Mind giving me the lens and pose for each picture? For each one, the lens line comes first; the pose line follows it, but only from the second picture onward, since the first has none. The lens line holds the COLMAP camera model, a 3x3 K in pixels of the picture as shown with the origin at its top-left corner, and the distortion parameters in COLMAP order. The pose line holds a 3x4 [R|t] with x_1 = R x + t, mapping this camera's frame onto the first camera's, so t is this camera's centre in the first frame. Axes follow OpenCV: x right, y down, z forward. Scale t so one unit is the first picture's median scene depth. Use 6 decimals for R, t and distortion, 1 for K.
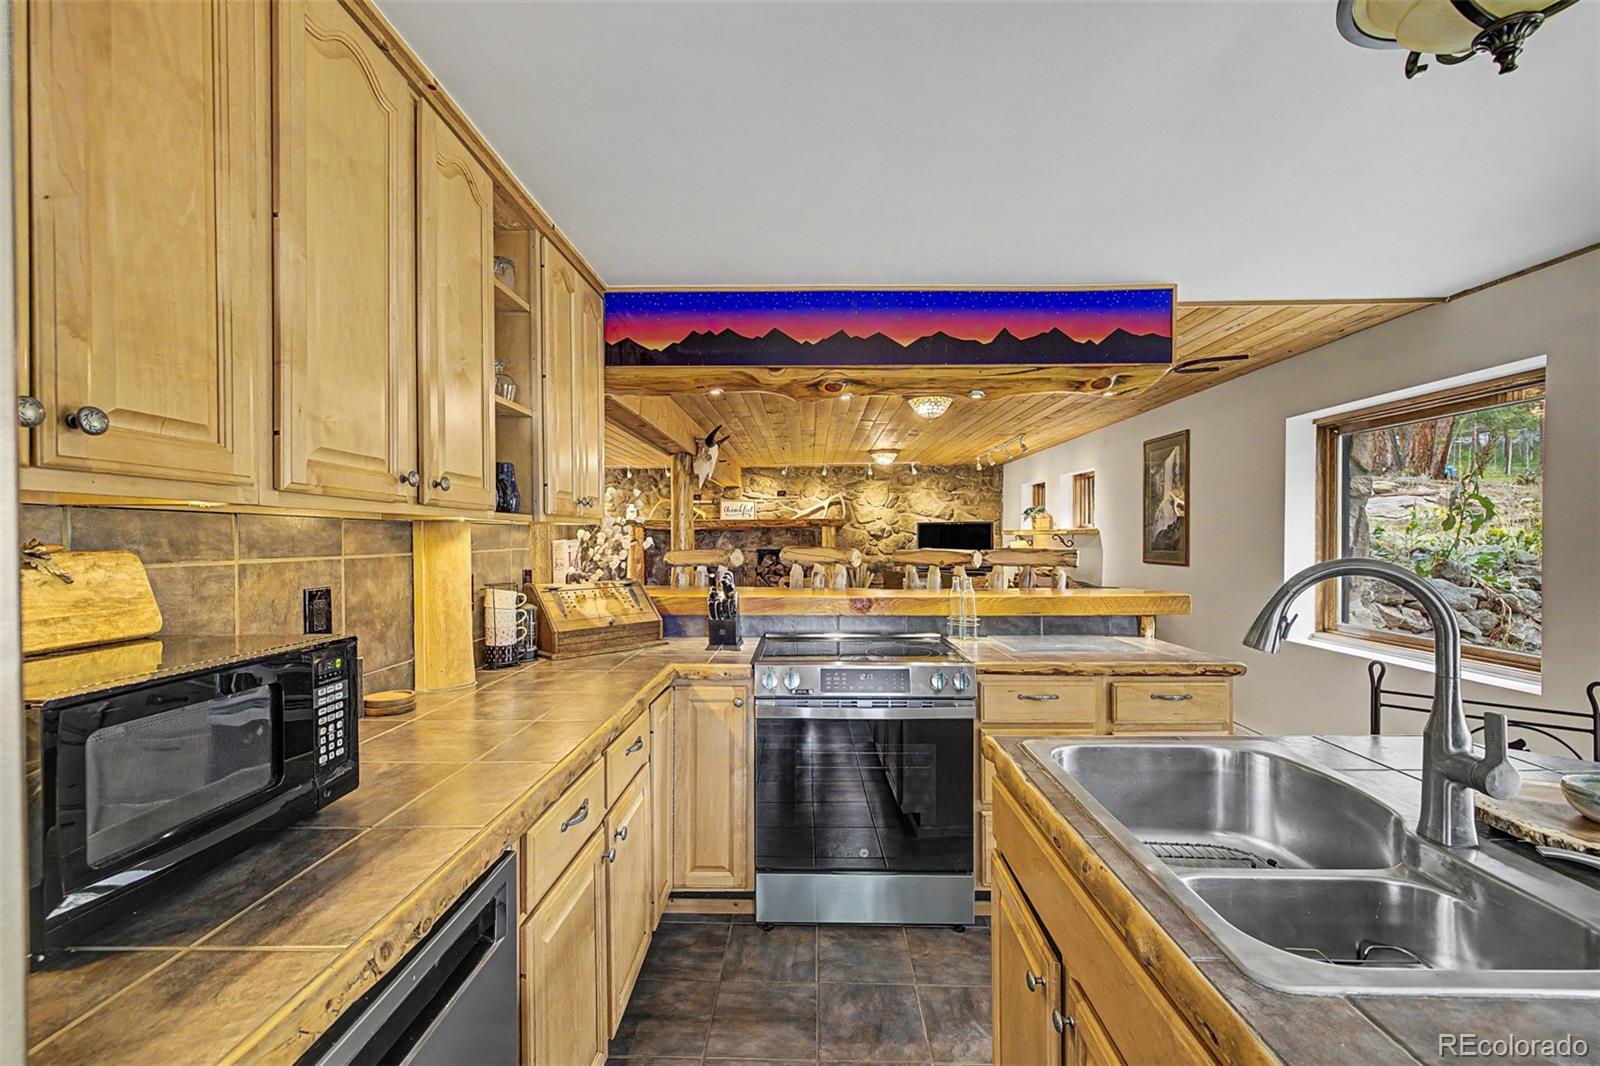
lens RADIAL K [[678.5, 0, 810.1], [0, 678.5, 546.9], [0, 0, 1]] dist [0.006728, -0.000183]
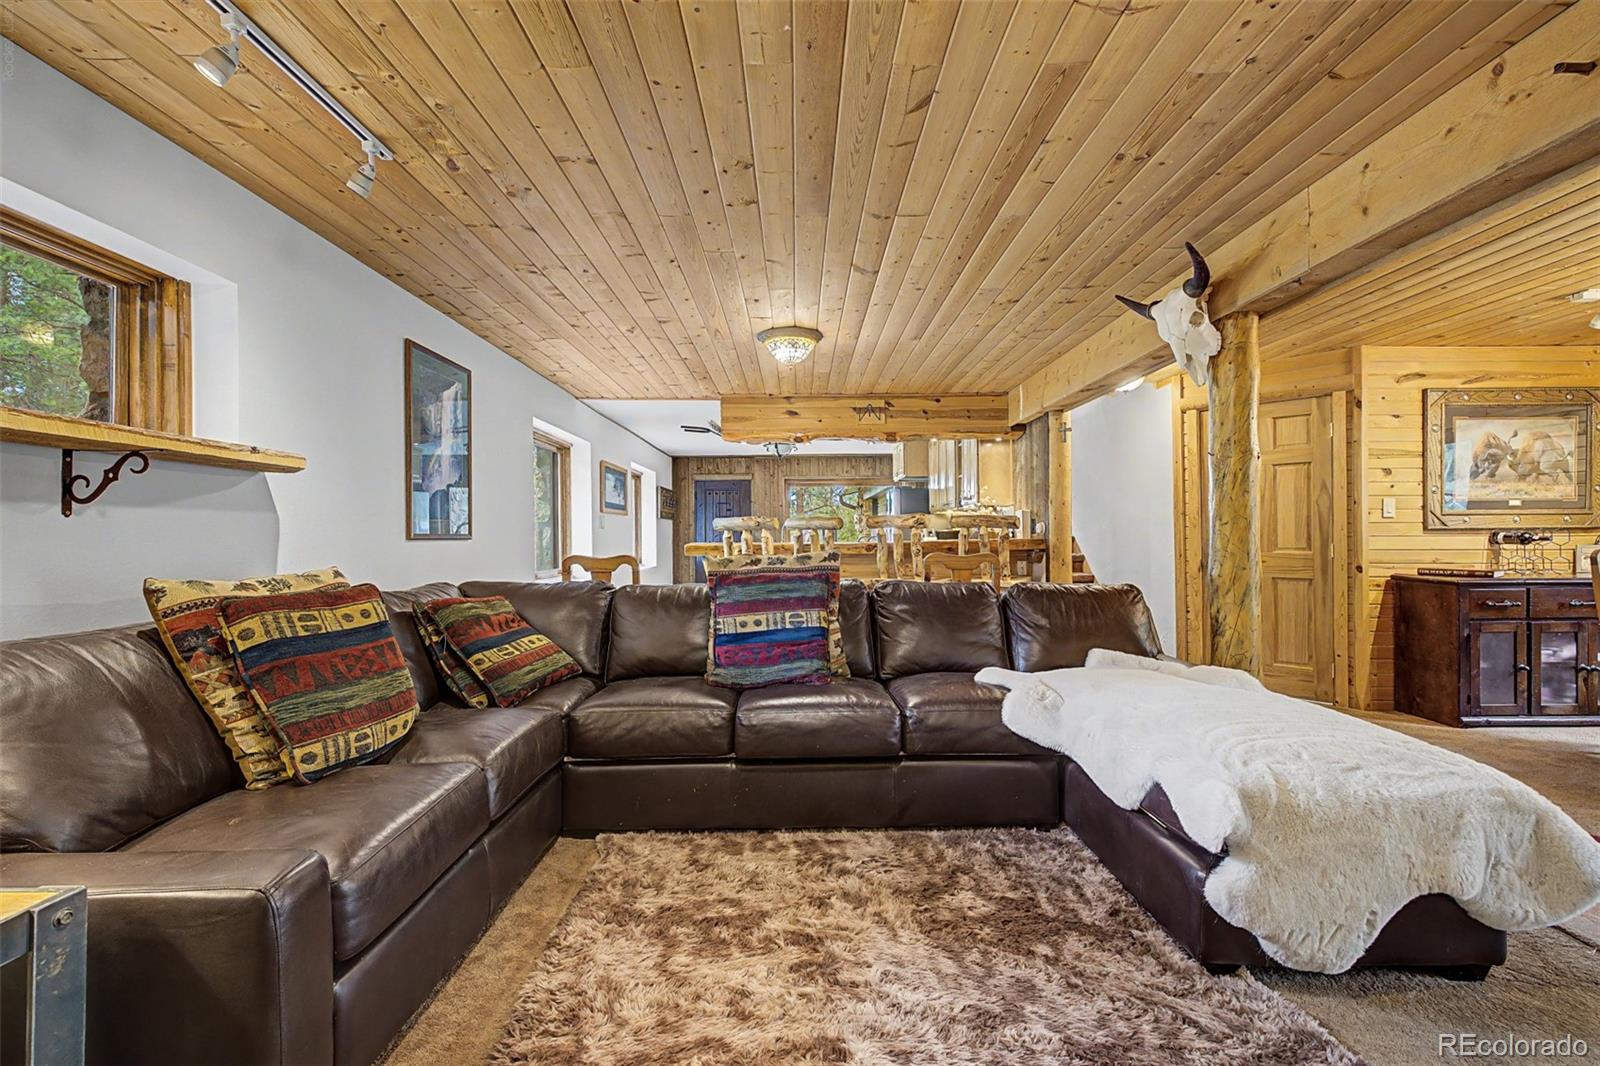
lens RADIAL K [[678.5, 0, 797.5], [0, 678.5, 535.0], [0, 0, 1]] dist [0.006728, -0.000183]
pose [[-0.999924, 0.011661, 0.004066, 0.087213], [0.011707, 0.999864, 0.011634, 0.009025], [-0.003930, 0.011680, -0.999924, 0.938596]]
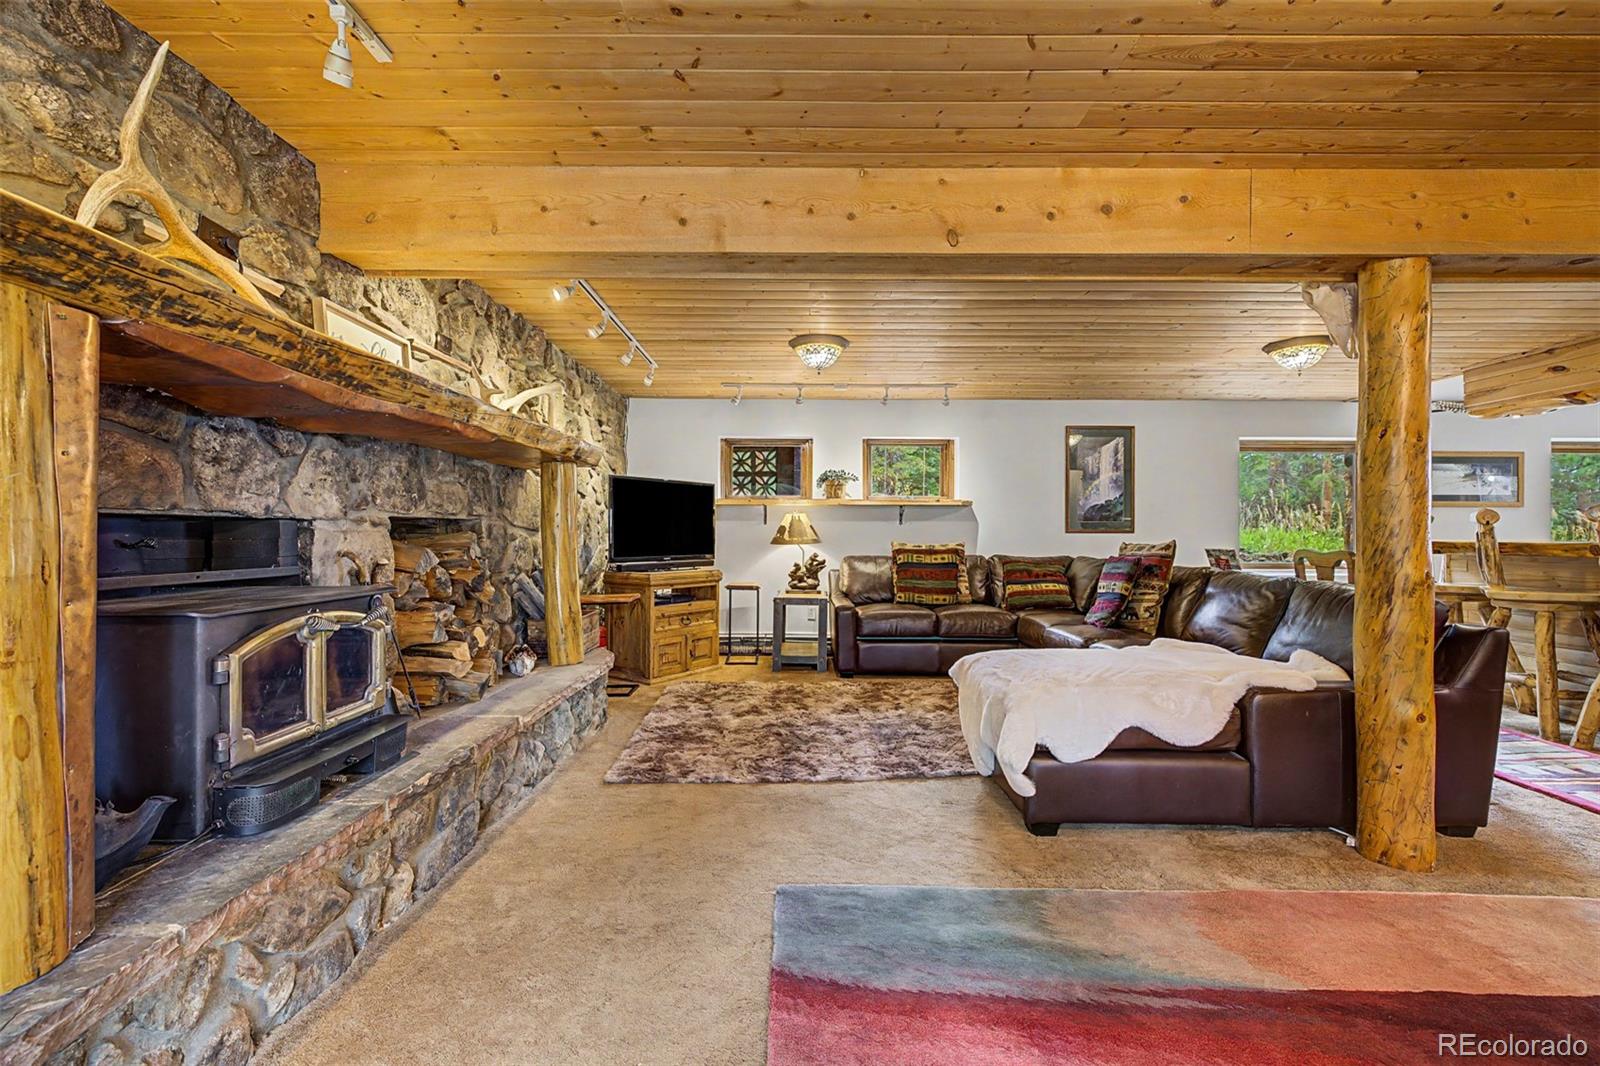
lens RADIAL K [[678.5, 0, 799.0], [0, 678.5, 533.1], [0, 0, 1]] dist [0.006728, -0.000183]
pose [[0.006699, 0.005678, 0.999961, -0.367793], [0.010151, 0.999932, -0.005746, 0.014637], [-0.999926, 0.010189, 0.006641, 0.844206]]
